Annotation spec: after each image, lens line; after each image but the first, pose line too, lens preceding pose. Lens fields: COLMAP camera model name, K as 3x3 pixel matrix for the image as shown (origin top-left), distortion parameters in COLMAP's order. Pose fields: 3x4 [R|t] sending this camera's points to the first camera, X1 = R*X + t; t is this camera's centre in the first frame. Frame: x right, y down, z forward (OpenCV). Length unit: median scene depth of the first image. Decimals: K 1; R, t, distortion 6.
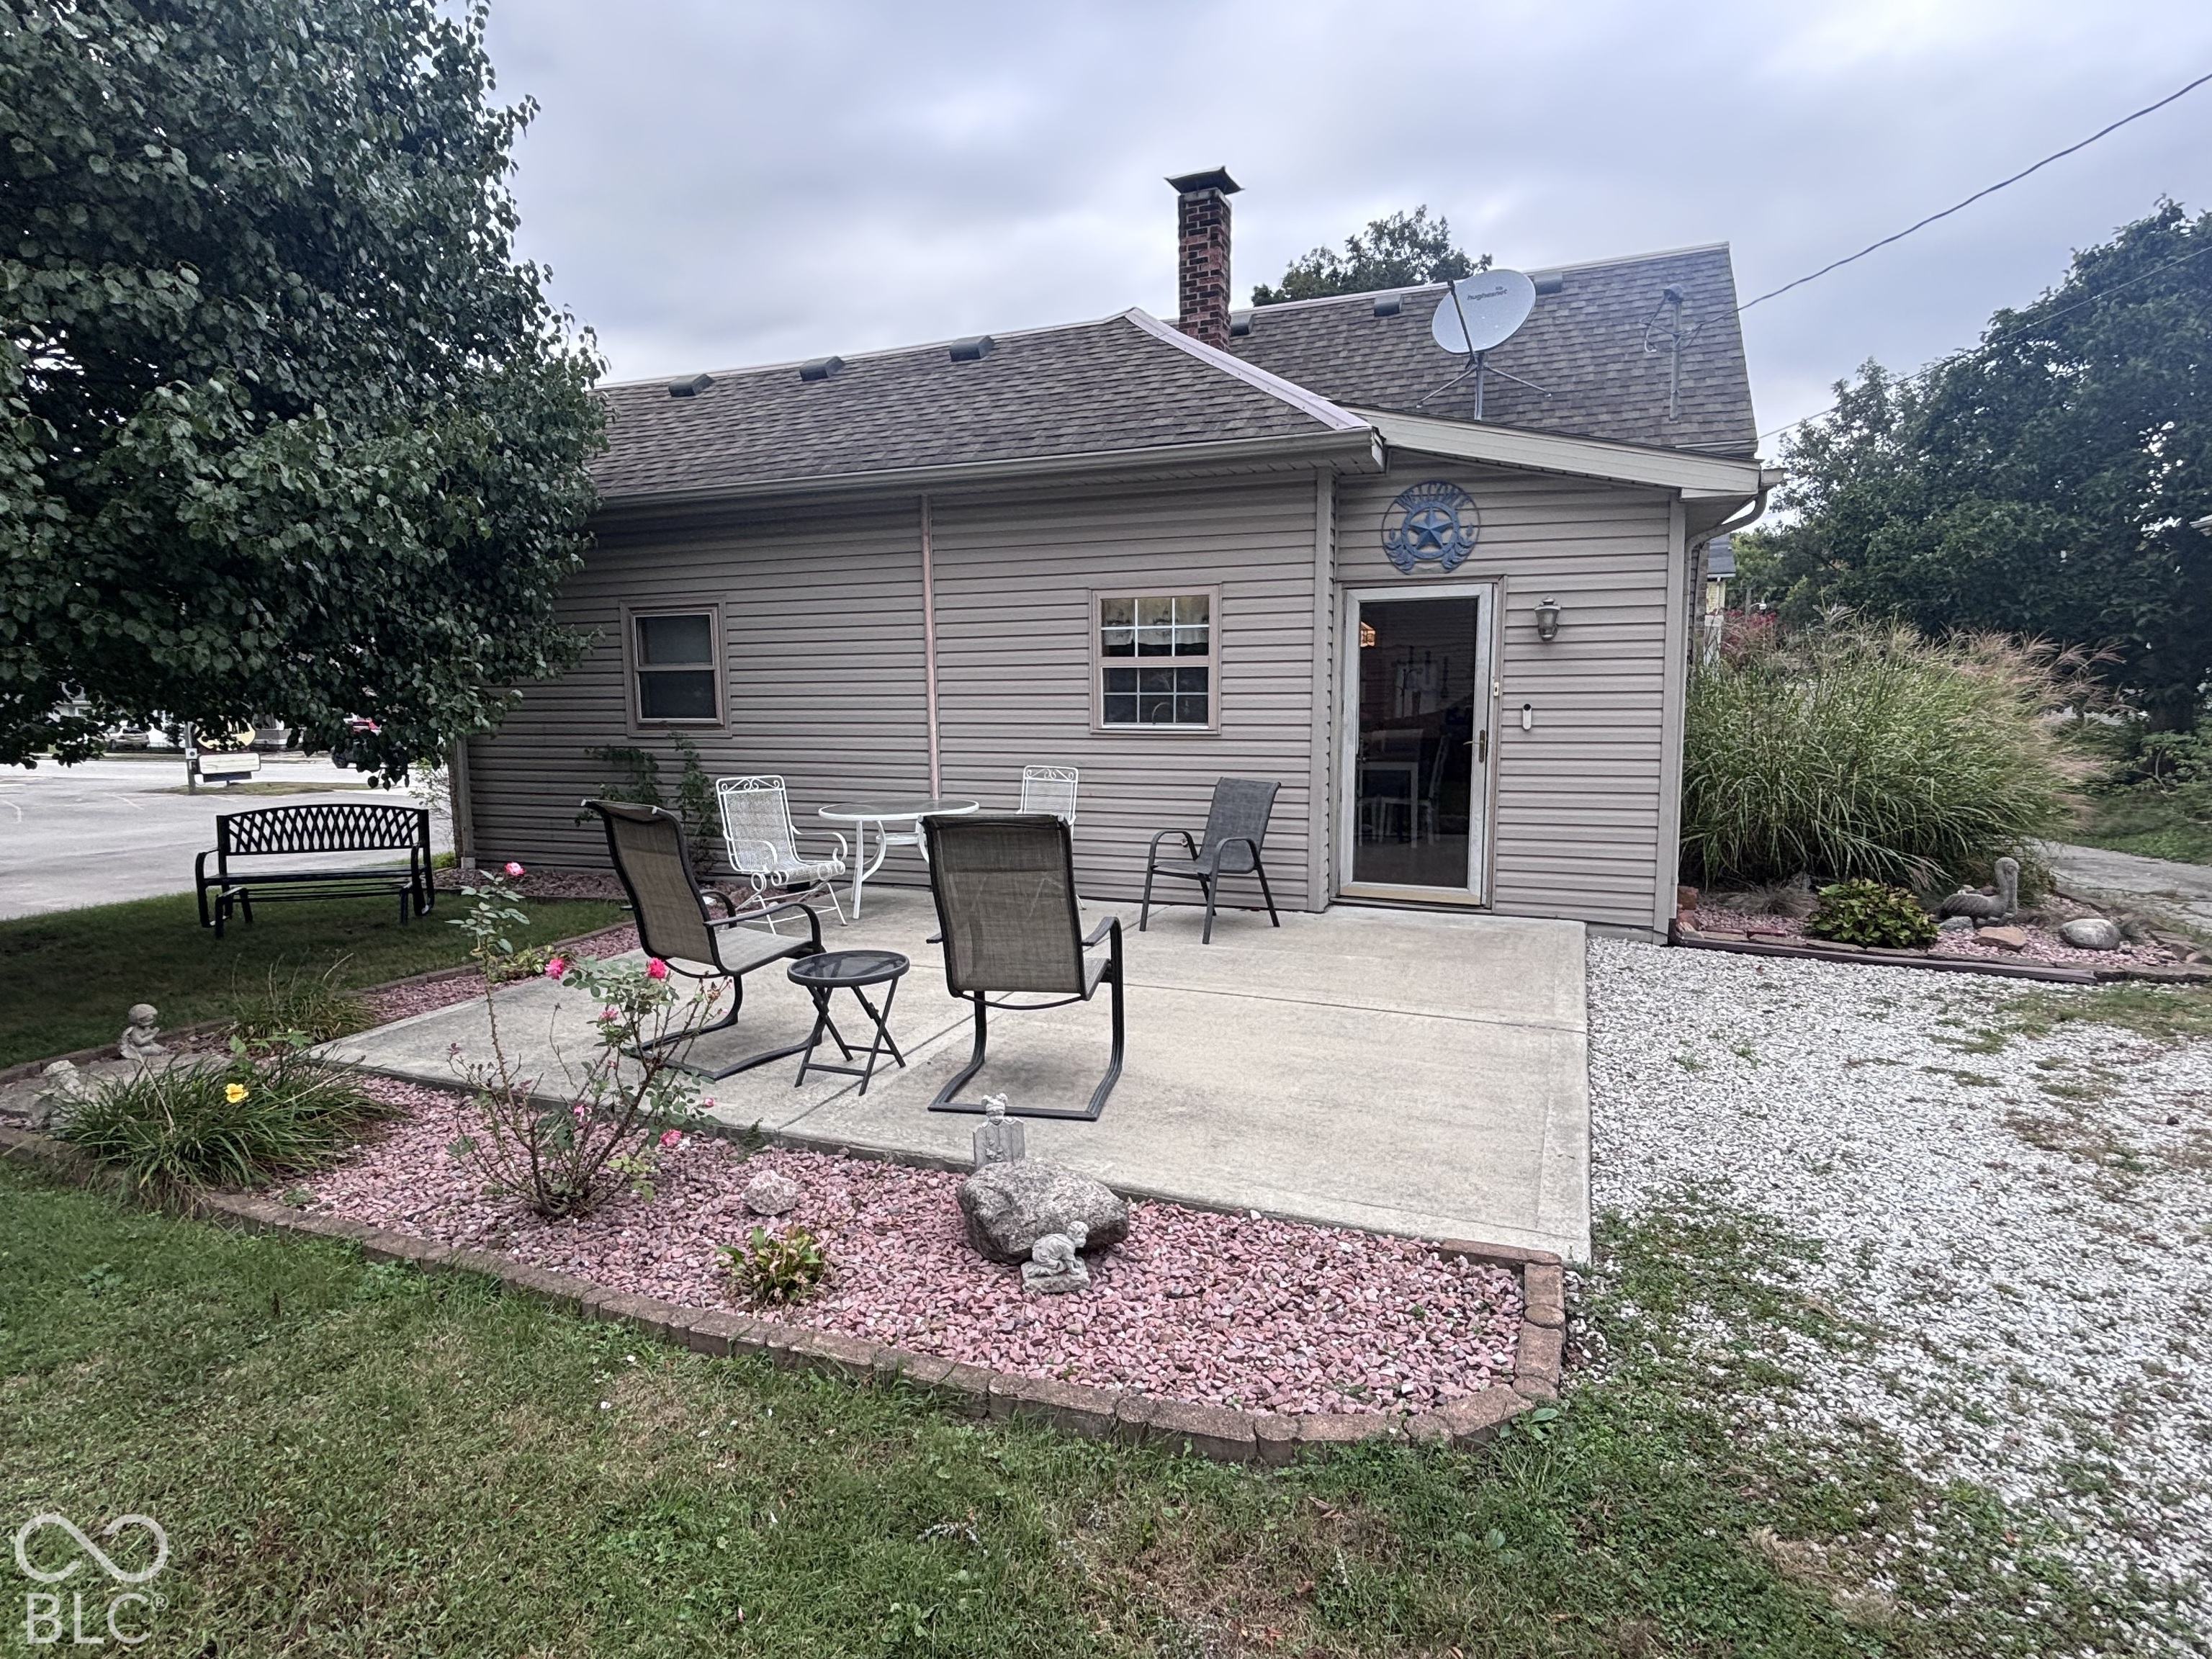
lens RADIAL K [[1111.8, 0, 1110.4], [0, 1111.8, 831.9], [0, 0, 1]] dist [0.019152, -0.002987]
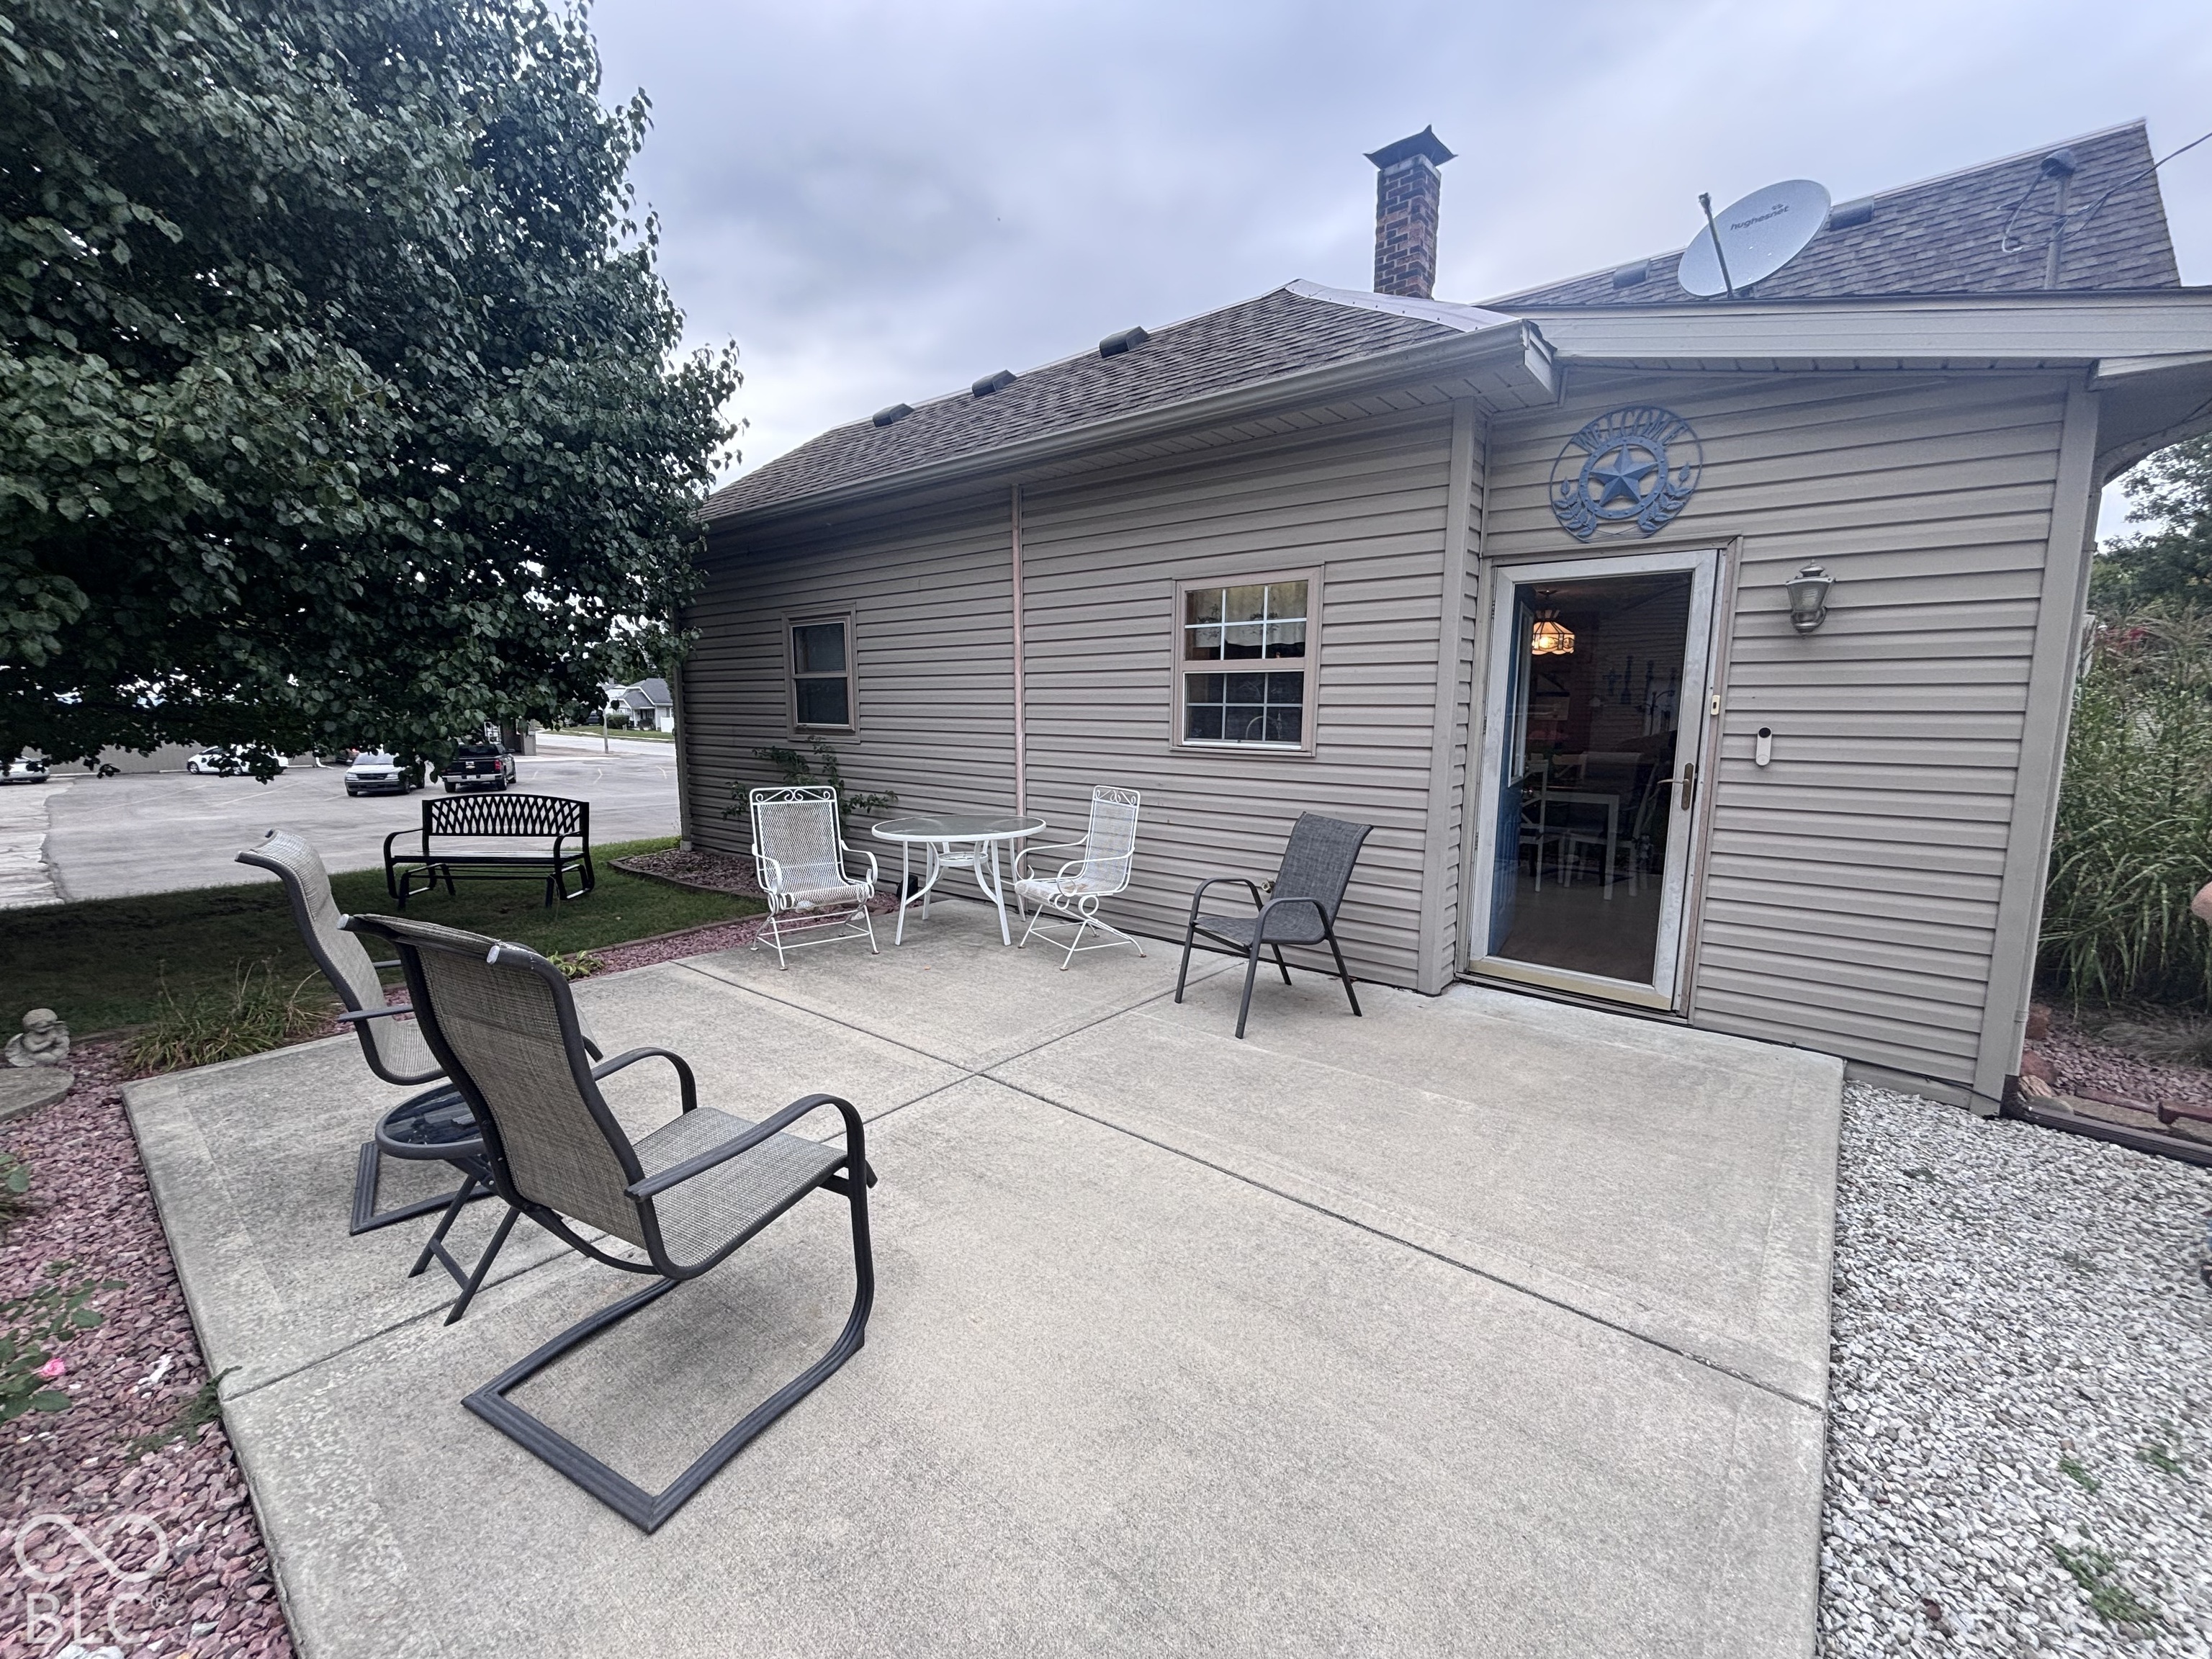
lens RADIAL K [[897.1, 0, 1102.0], [0, 897.1, 832.8], [0, 0, 1]] dist [0.000219, 0.001018]
pose [[0.954169, 0.056461, -0.293892, 0.147895], [-0.052143, 0.998386, 0.022515, -0.041055], [0.294689, -0.006159, 0.955573, 0.348893]]
